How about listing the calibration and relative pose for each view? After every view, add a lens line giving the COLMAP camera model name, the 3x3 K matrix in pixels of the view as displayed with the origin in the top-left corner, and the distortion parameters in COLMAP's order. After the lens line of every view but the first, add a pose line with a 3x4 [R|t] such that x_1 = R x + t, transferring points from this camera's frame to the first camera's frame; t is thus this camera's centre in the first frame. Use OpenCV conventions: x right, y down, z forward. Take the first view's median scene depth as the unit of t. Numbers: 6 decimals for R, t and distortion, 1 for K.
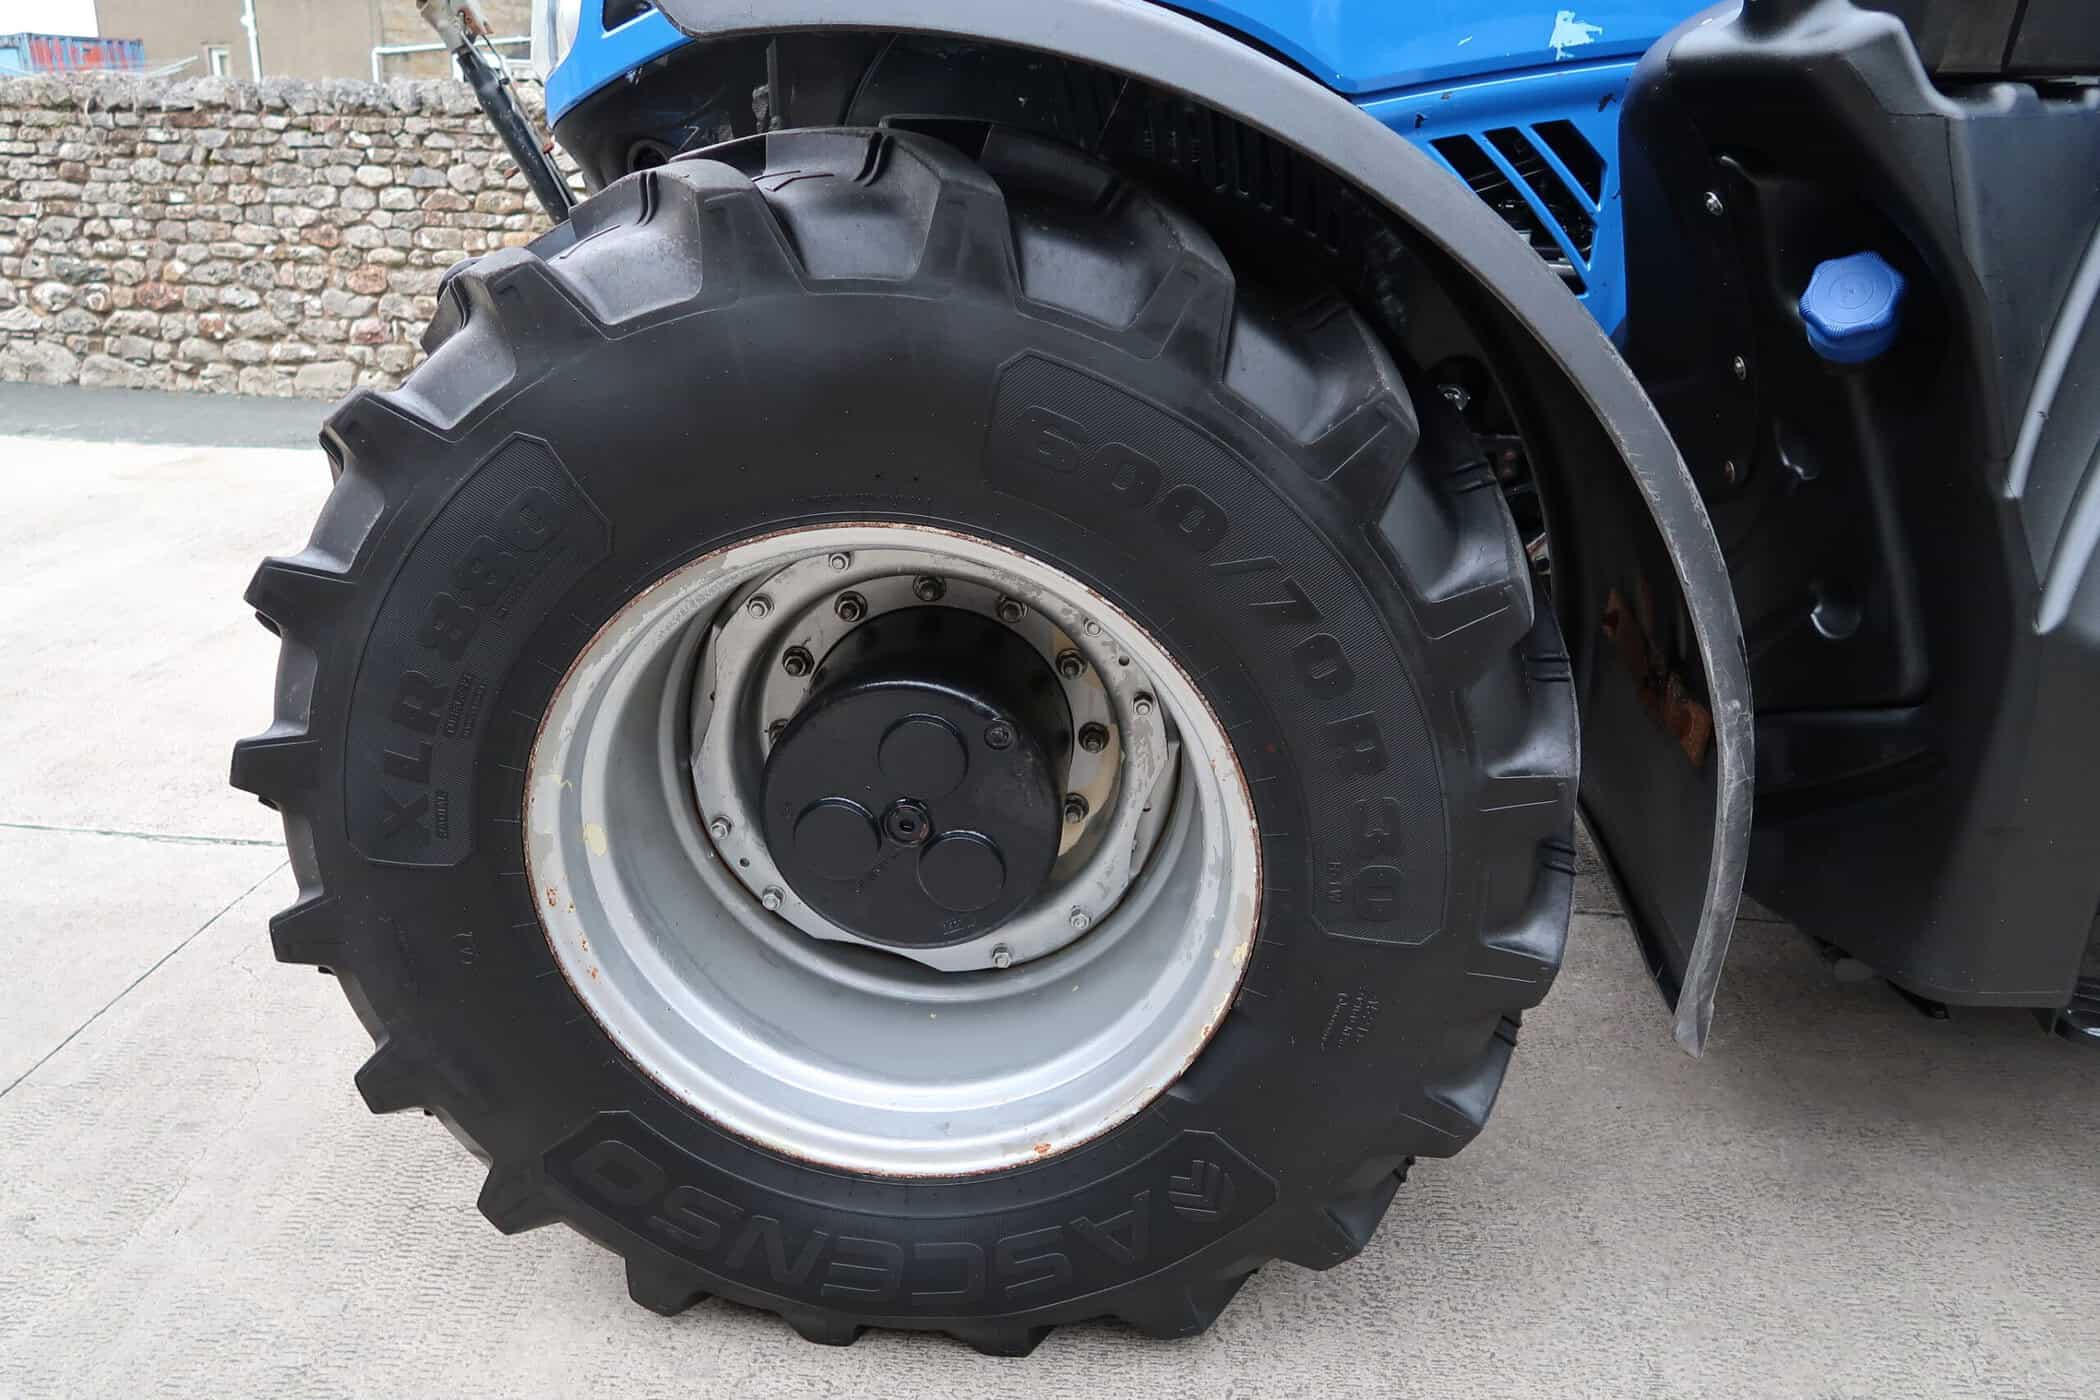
lens RADIAL K [[1435.1, 0, 1044.3], [0, 1435.1, 689.5], [0, 0, 1]] dist [-0.016277, 0.001909]
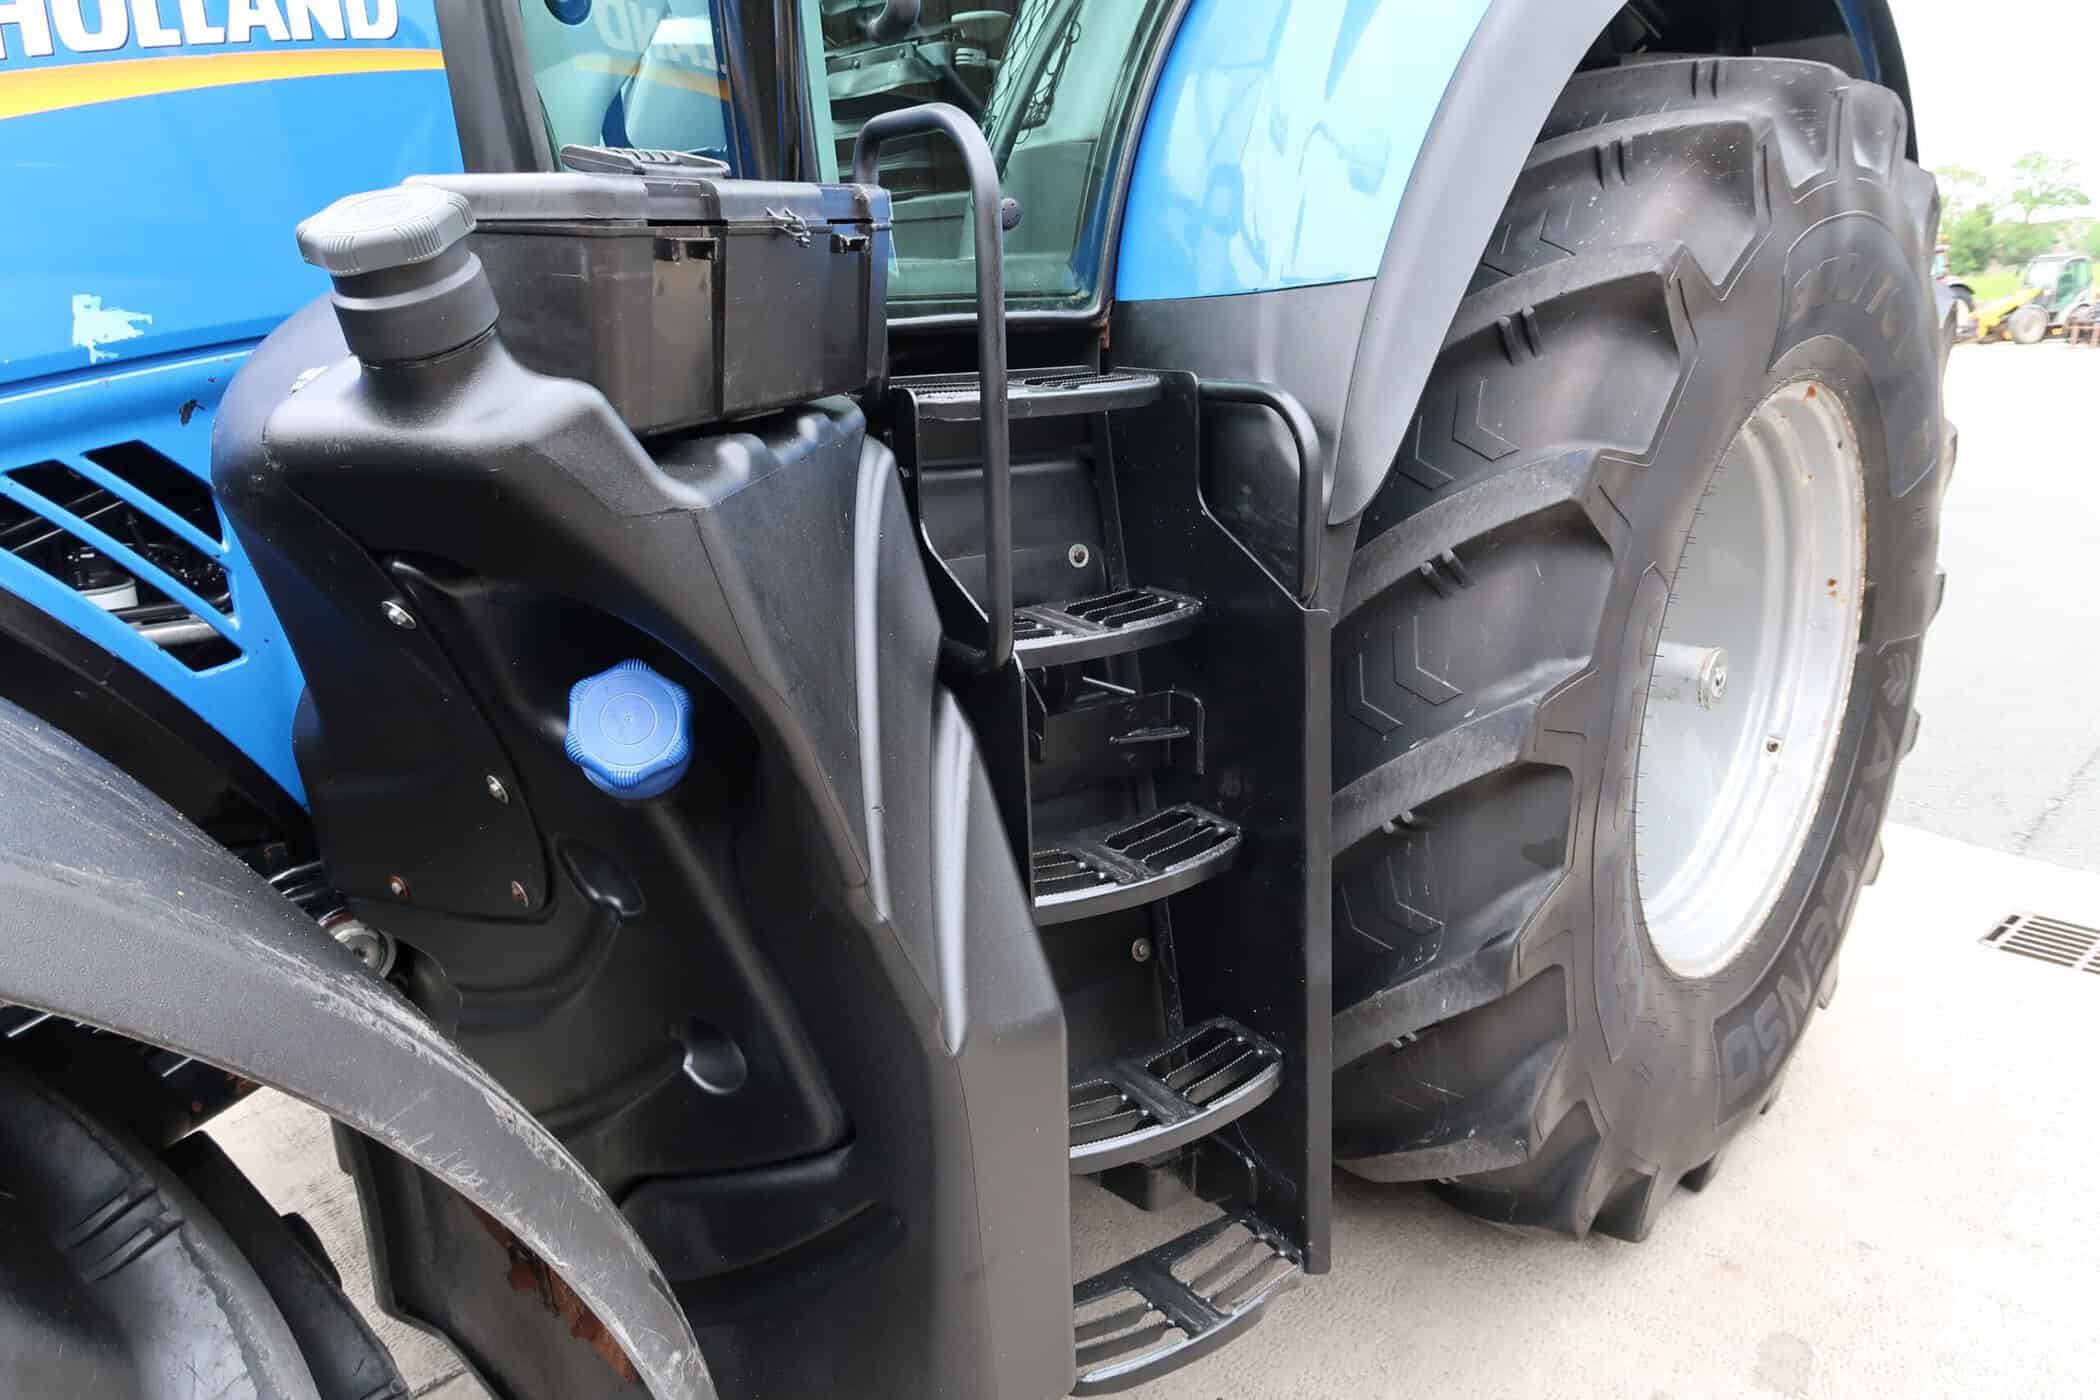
lens RADIAL K [[1435.1, 0, 1044.3], [0, 1435.1, 689.5], [0, 0, 1]] dist [-0.016277, 0.001909]
pose [[0.649602, -0.231142, 0.724286, 0.159545], [0.298860, 0.953607, 0.036281, -0.230274], [-0.699071, 0.192892, 0.688544, 0.309359]]
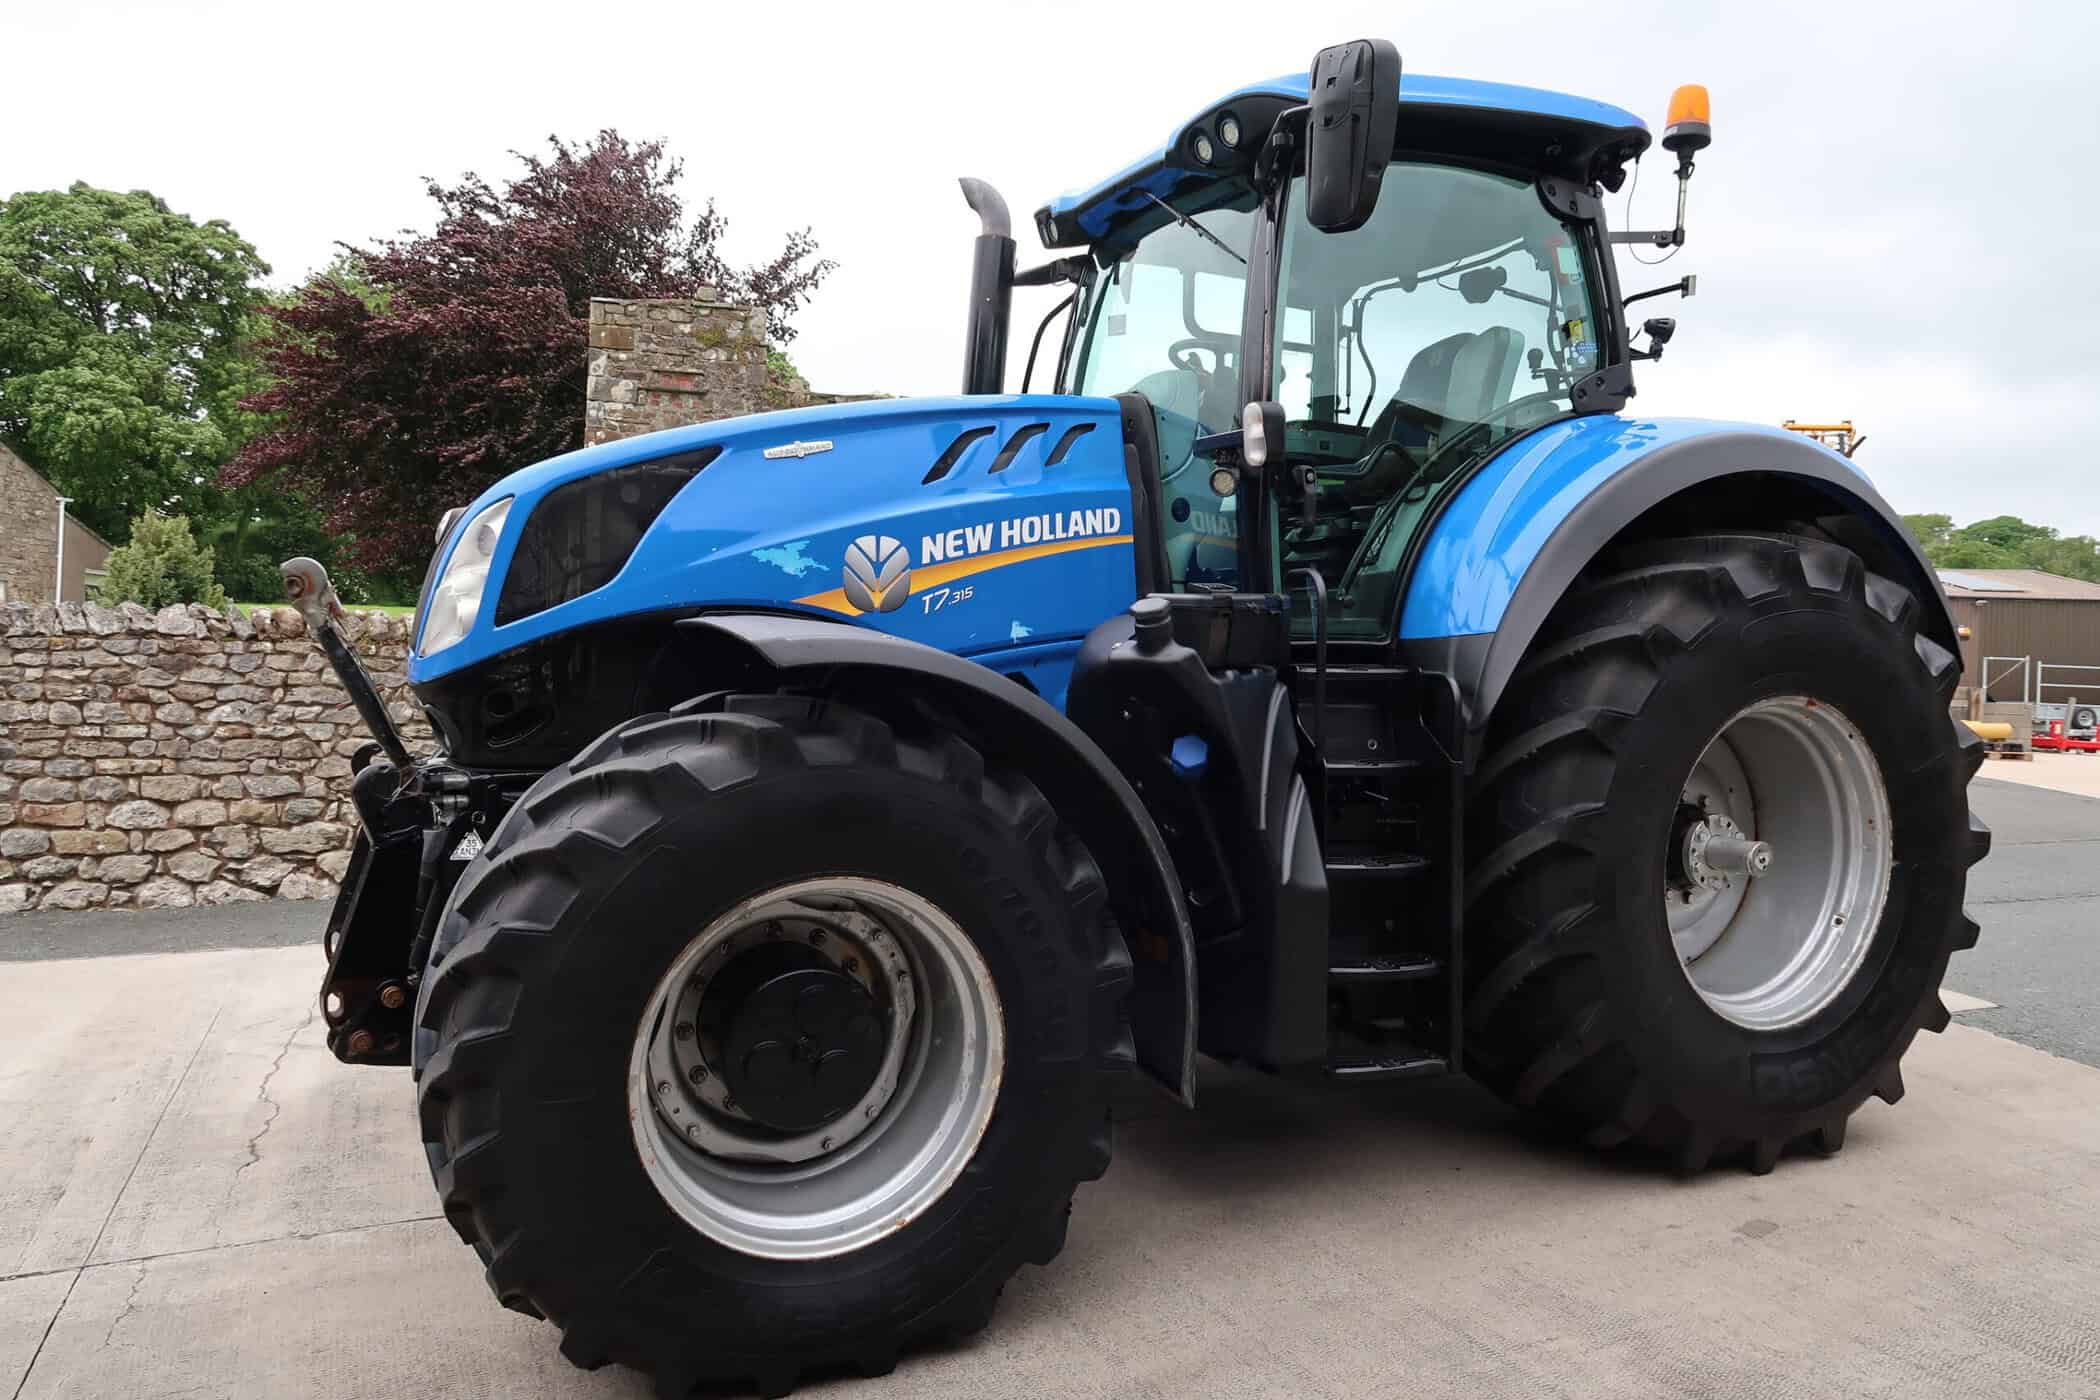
lens RADIAL K [[1436.7, 0, 1043.4], [0, 1436.7, 695.9], [0, 0, 1]] dist [-0.028058, 0.004555]
pose [[0.869274, -0.019810, 0.493933, -0.753813], [0.172915, 0.948258, -0.266282, 0.209666], [-0.463101, 0.316881, 0.827722, -0.821678]]
